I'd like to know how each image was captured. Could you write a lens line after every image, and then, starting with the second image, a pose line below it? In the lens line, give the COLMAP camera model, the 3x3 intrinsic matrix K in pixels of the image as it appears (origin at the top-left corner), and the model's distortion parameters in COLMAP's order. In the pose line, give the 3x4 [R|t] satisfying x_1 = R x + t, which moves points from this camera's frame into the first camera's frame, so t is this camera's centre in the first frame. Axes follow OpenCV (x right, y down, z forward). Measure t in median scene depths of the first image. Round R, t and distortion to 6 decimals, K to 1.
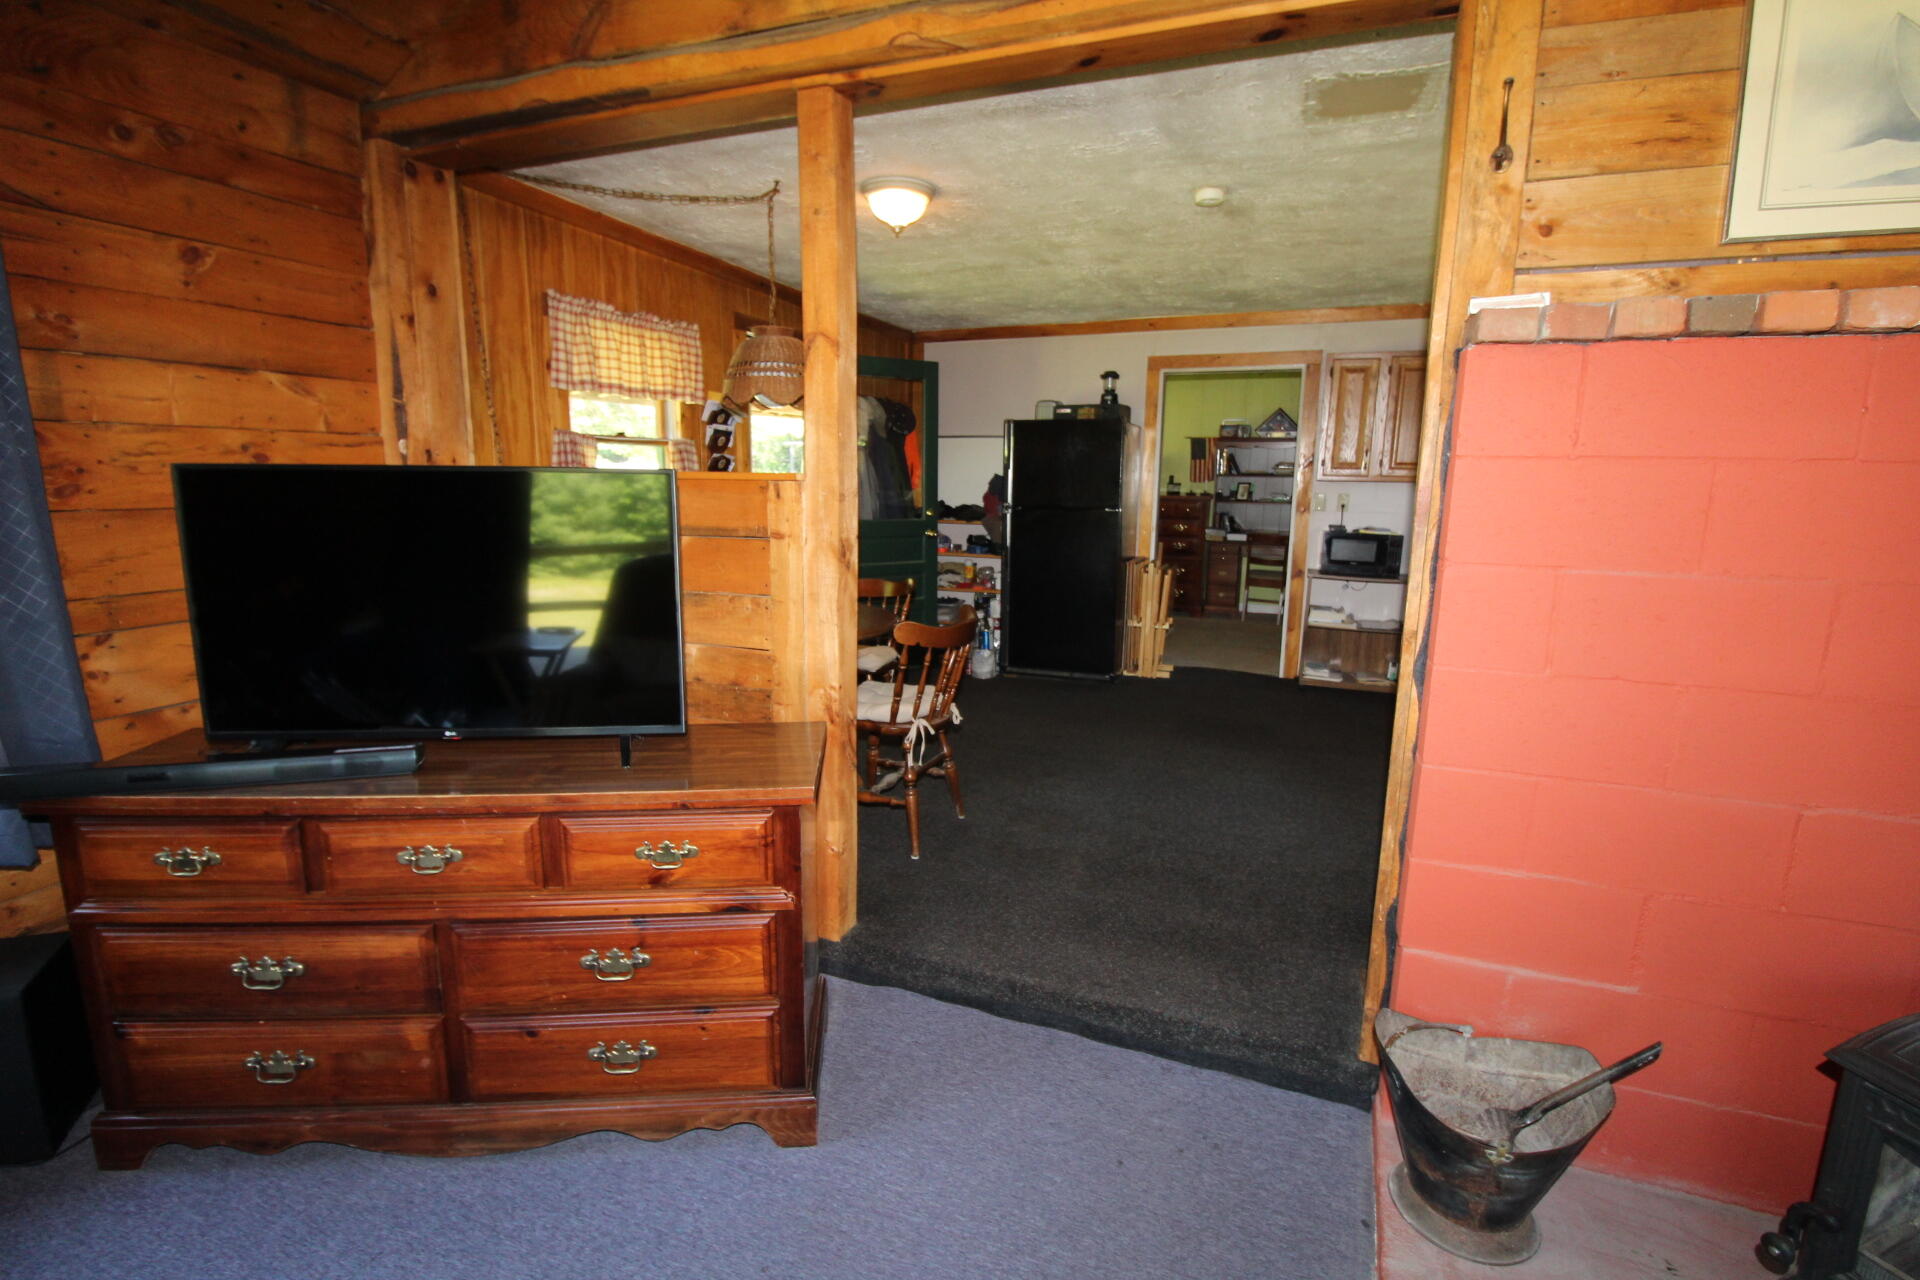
lens RADIAL K [[886.0, 0, 949.3], [0, 886.0, 629.7], [0, 0, 1]] dist [0.001705, -0.014911]
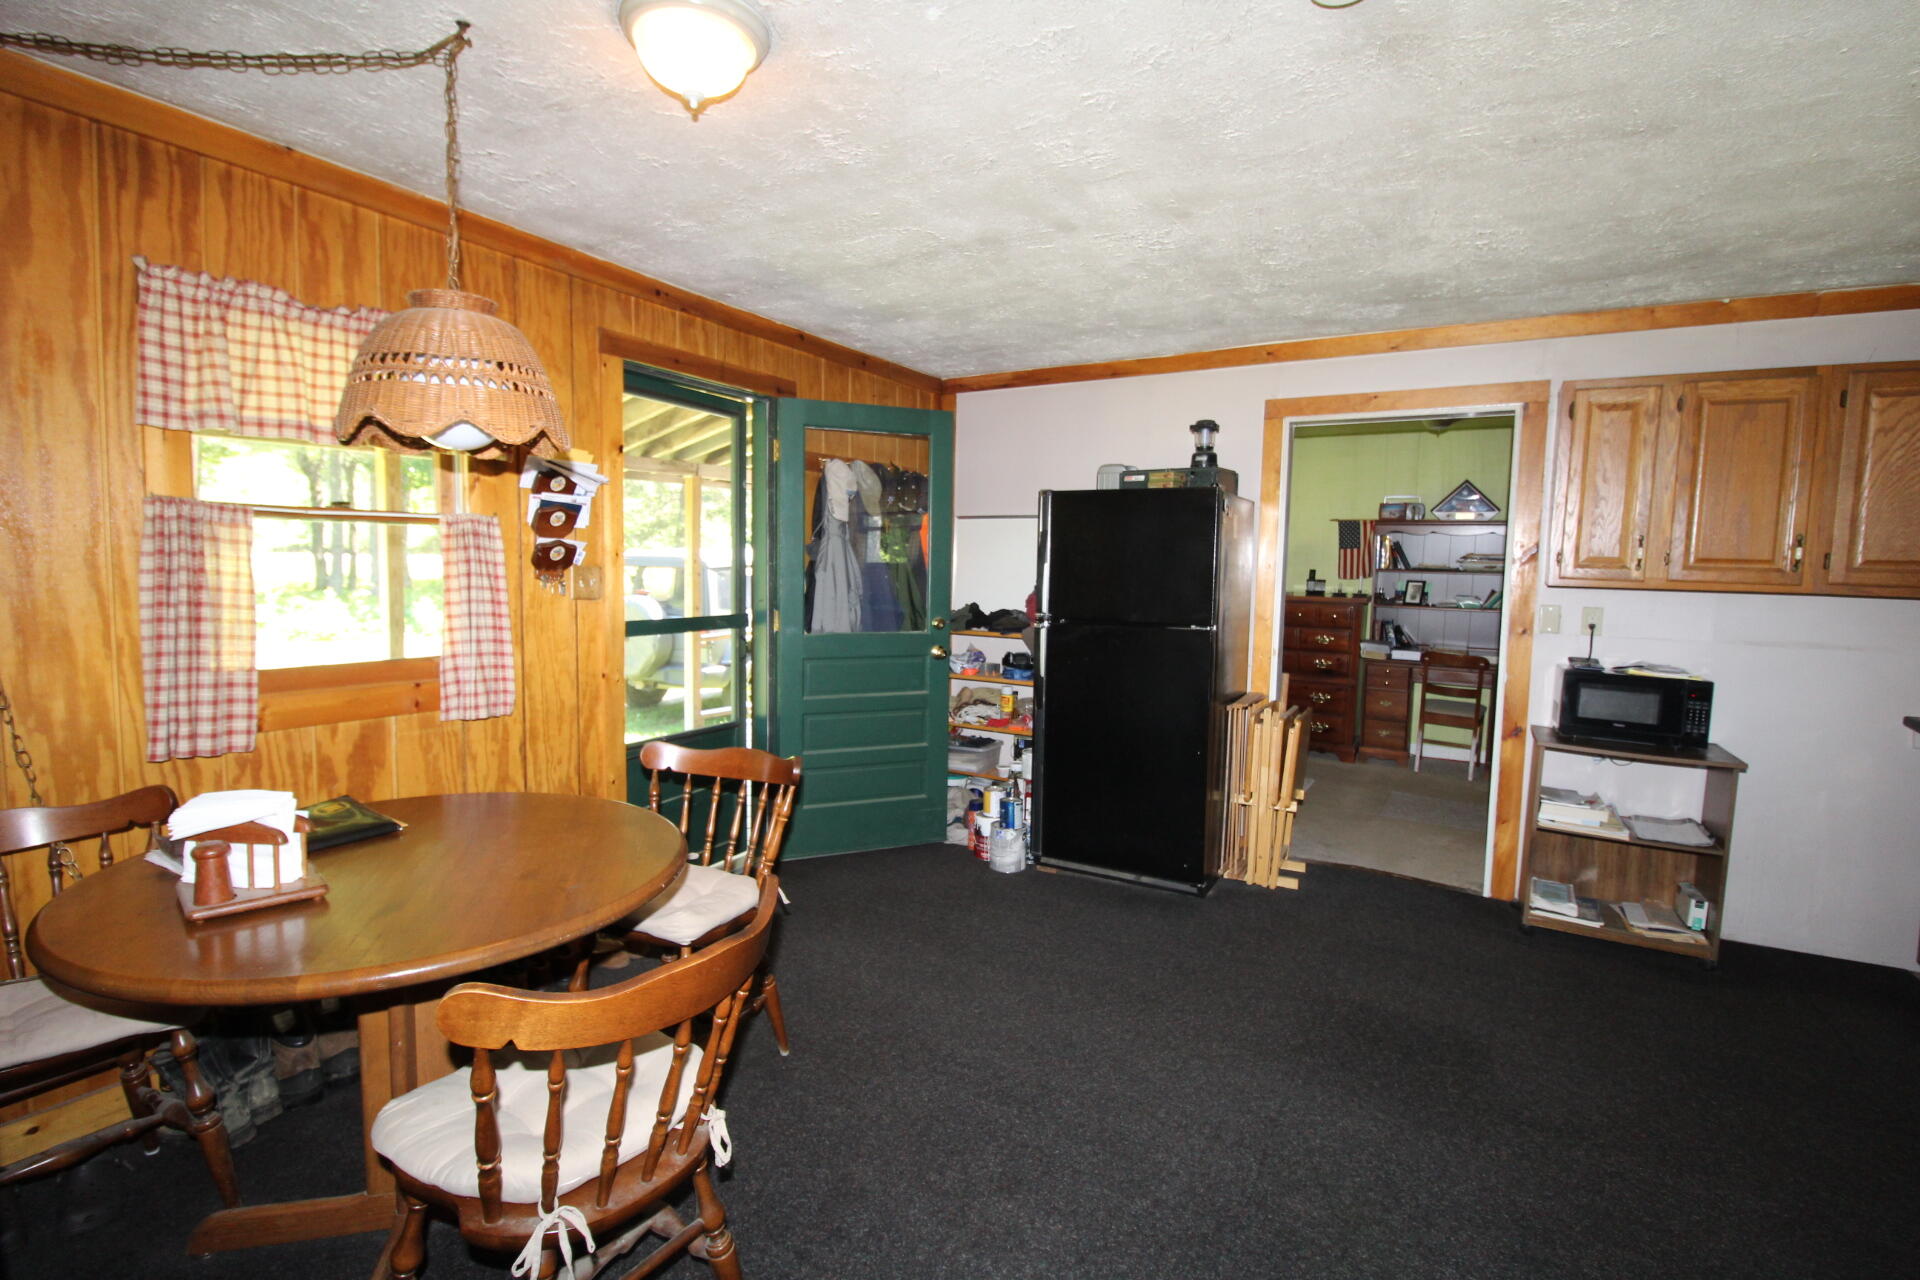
lens RADIAL K [[886.0, 0, 949.3], [0, 886.0, 629.7], [0, 0, 1]] dist [0.001705, -0.014911]
pose [[0.987029, 0.020466, -0.159231, 0.099280], [-0.035452, 0.995141, -0.091853, -0.063696], [0.156578, 0.096307, 0.982959, 0.319545]]
